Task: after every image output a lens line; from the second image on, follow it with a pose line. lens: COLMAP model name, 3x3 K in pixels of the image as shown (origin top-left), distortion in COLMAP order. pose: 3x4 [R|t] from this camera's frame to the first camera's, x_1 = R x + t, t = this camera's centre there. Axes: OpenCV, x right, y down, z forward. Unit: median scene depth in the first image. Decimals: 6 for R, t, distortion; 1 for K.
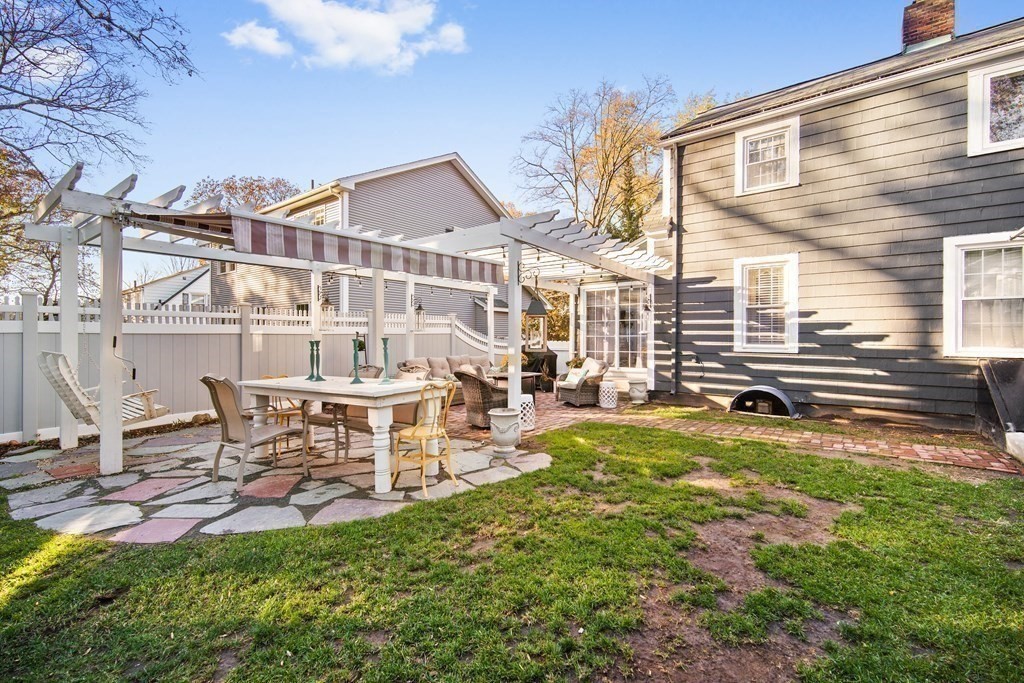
lens RADIAL K [[437.0, 0, 512.2], [0, 437.0, 339.3], [0, 0, 1]] dist [-0.000922, -0.000142]
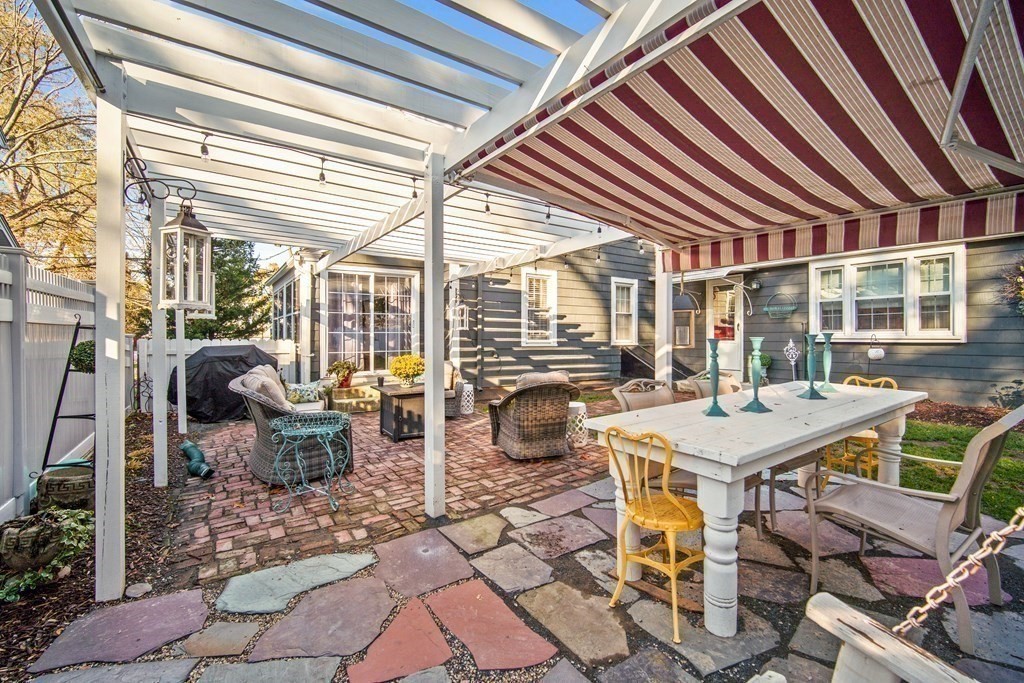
lens RADIAL K [[442.4, 0, 511.9], [0, 442.4, 338.4], [0, 0, 1]] dist [0.000226, -0.000034]
pose [[0.307202, -0.004433, 0.951634, -0.630256], [0.005787, 0.999979, 0.002790, 0.003584], [-0.951627, 0.004650, 0.307221, 0.663414]]
